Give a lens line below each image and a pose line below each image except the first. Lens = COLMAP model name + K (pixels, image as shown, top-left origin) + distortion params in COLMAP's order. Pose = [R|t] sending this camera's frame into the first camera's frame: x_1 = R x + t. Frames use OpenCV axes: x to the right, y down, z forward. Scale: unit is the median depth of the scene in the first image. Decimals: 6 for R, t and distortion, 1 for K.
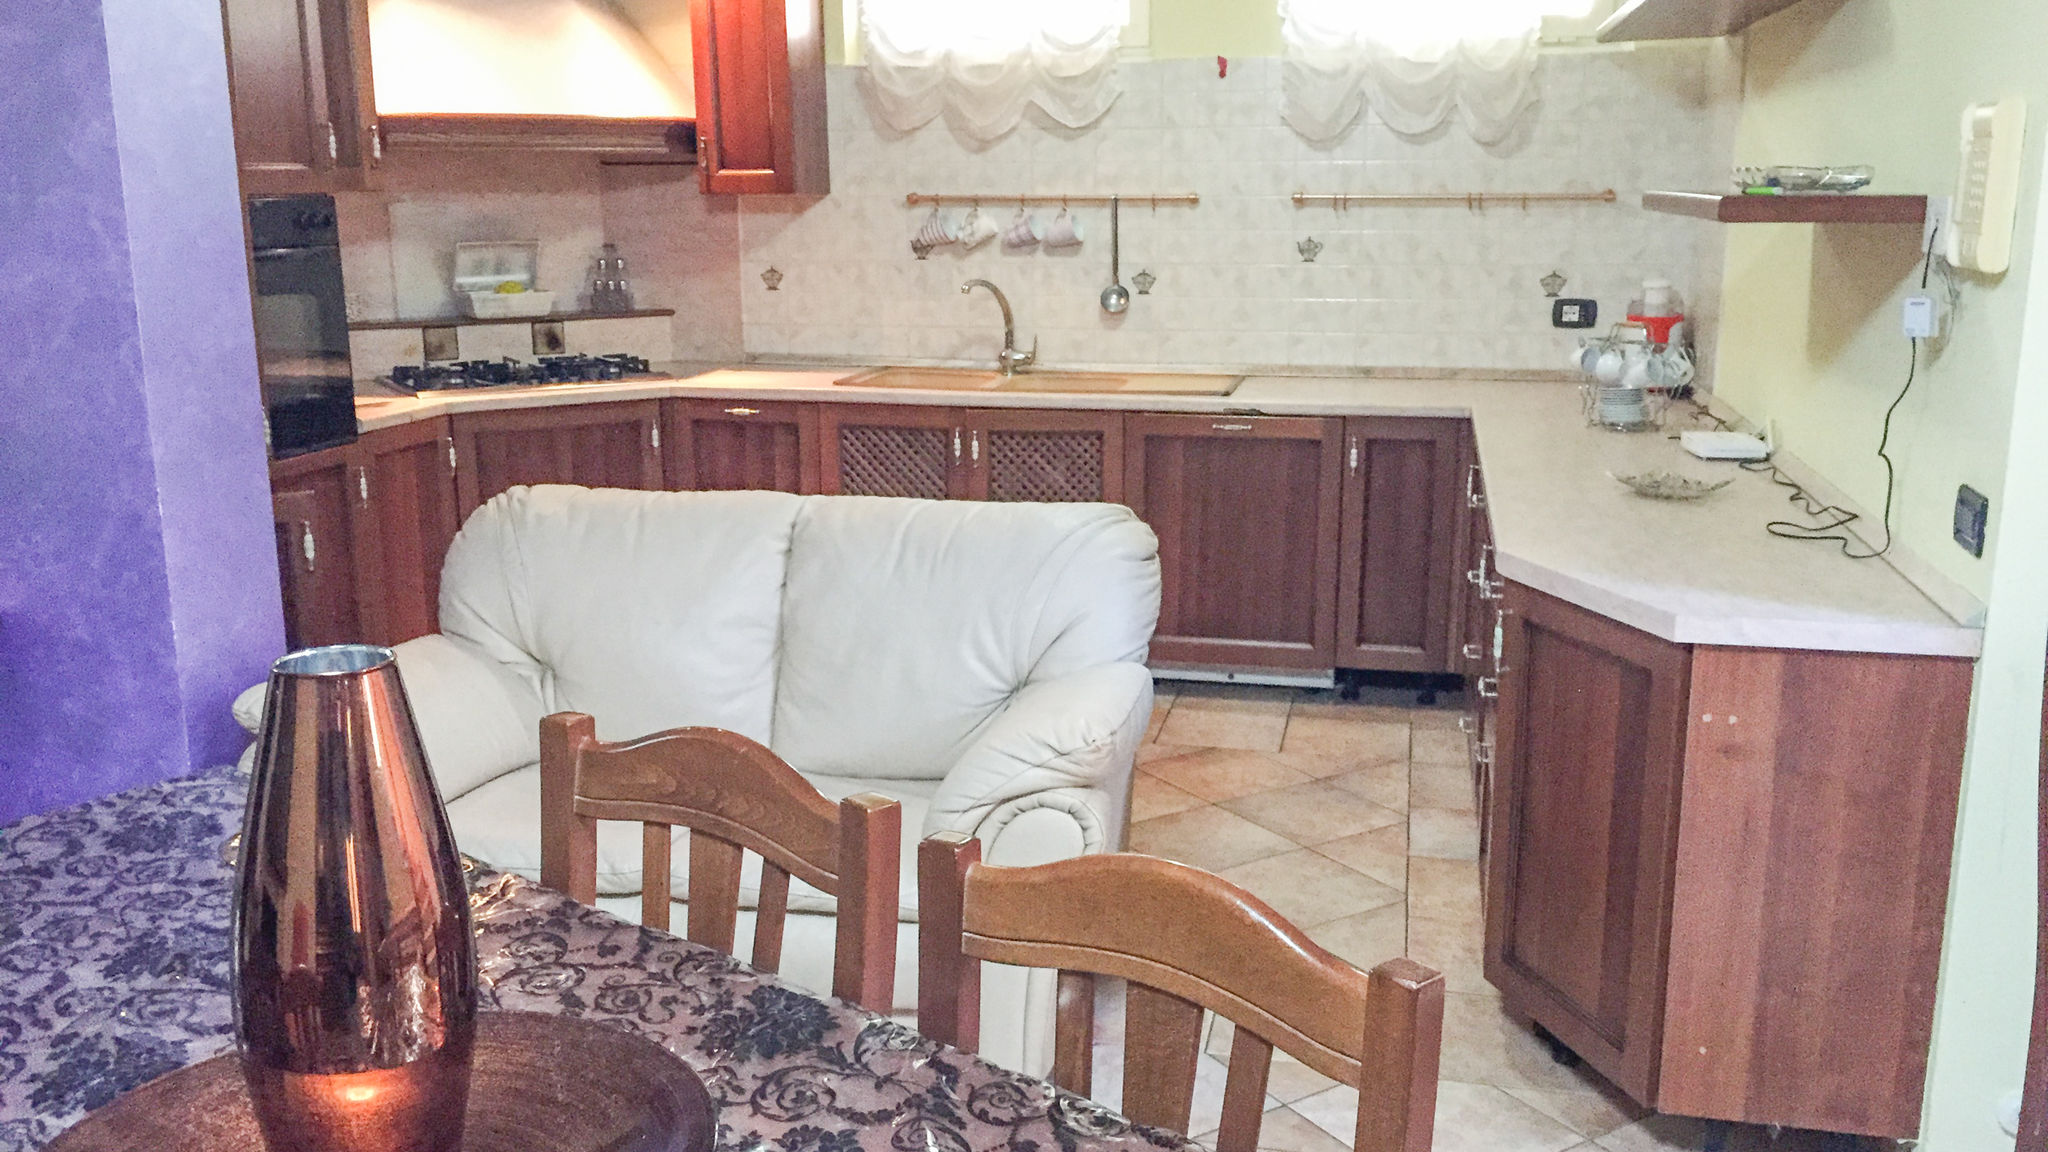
lens RADIAL K [[1752.3, 0, 1024.0], [0, 1752.3, 576.0], [0, 0, 1]] dist [0.067314, -0.107218]
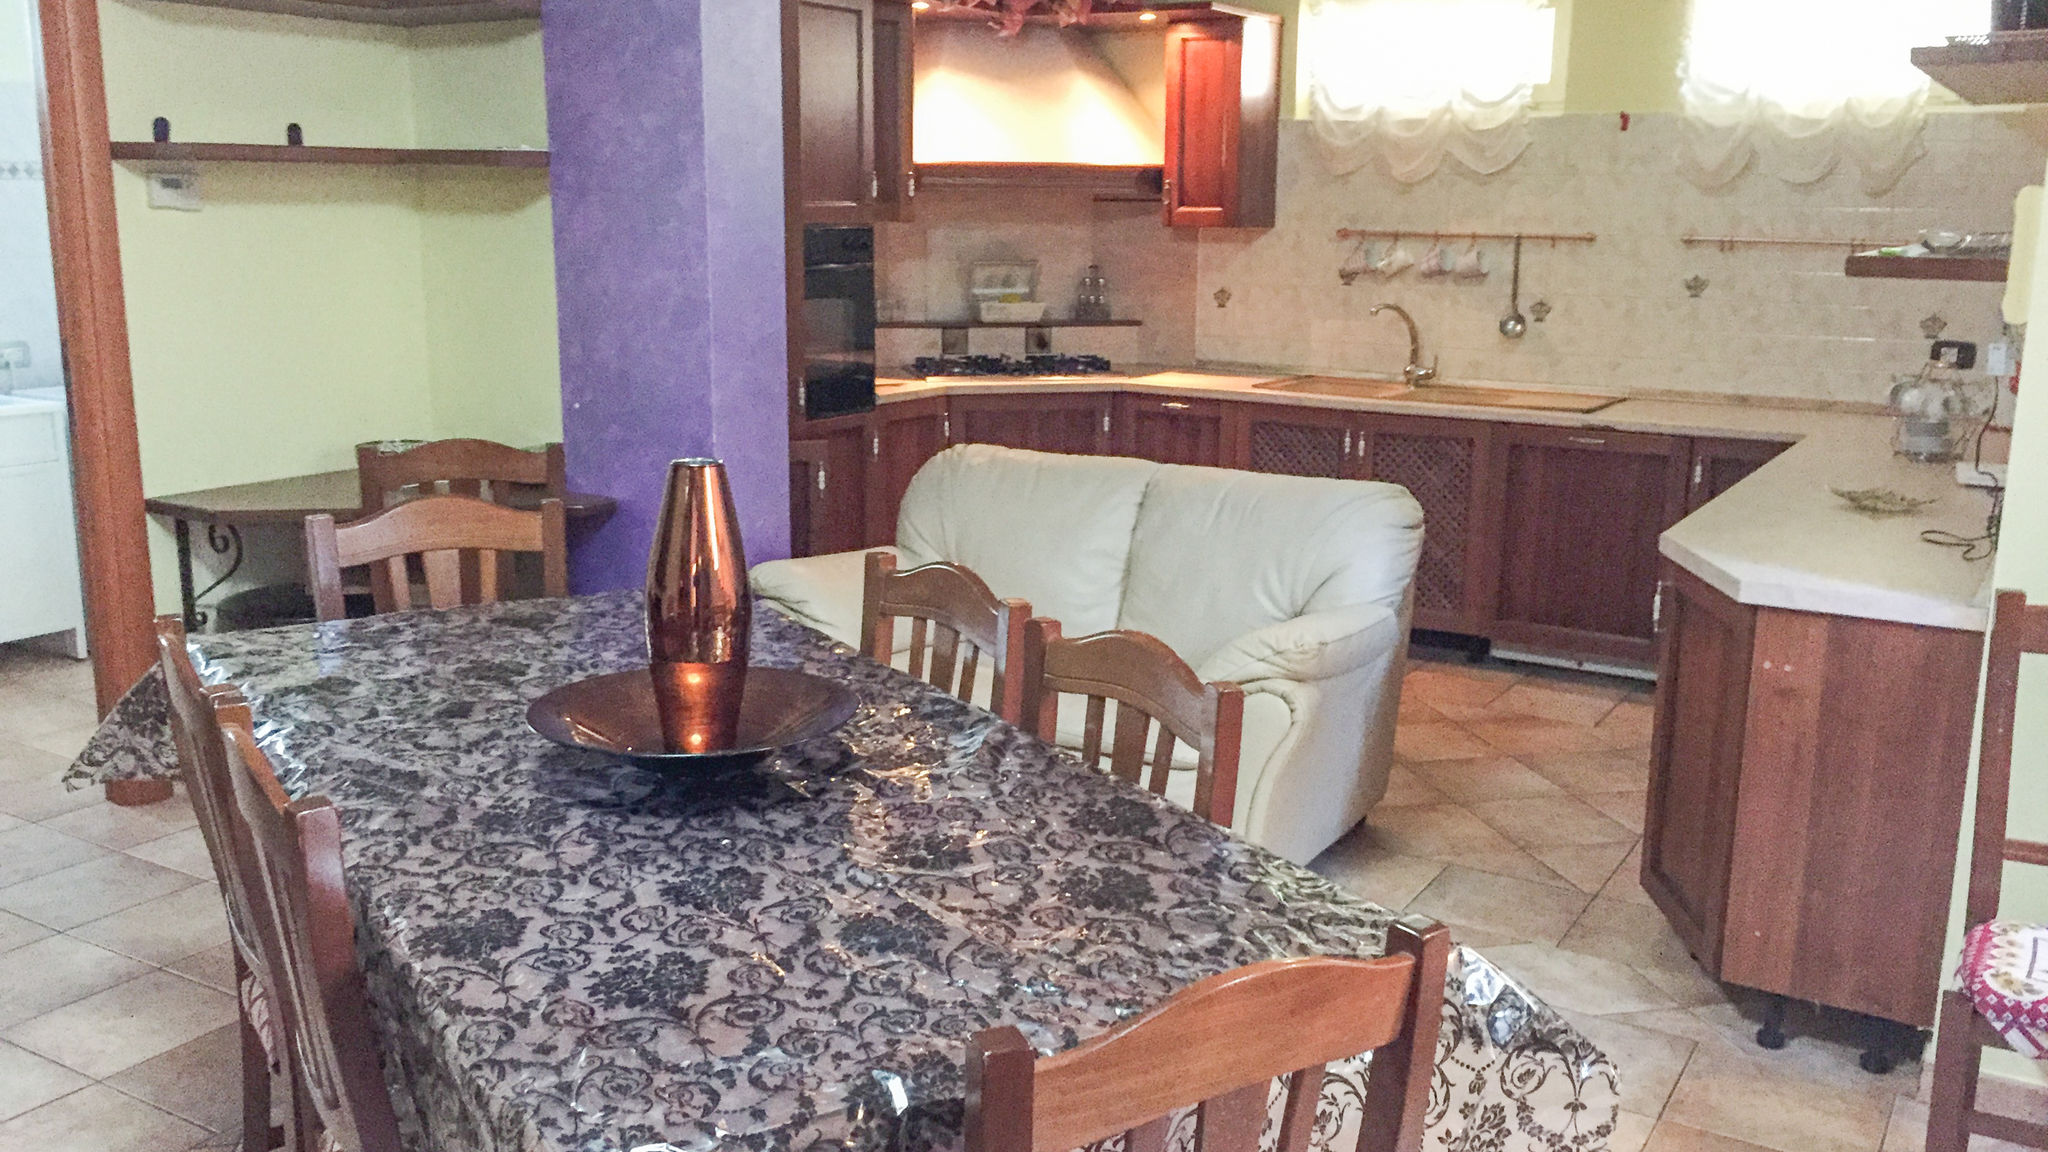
lens RADIAL K [[1752.3, 0, 1024.0], [0, 1752.3, 576.0], [0, 0, 1]] dist [0.067314, -0.107218]
pose [[0.944736, 0.084451, -0.316770, 0.131984], [-0.087802, 0.996131, 0.003705, 0.027730], [0.315857, 0.024313, 0.948495, -0.177309]]
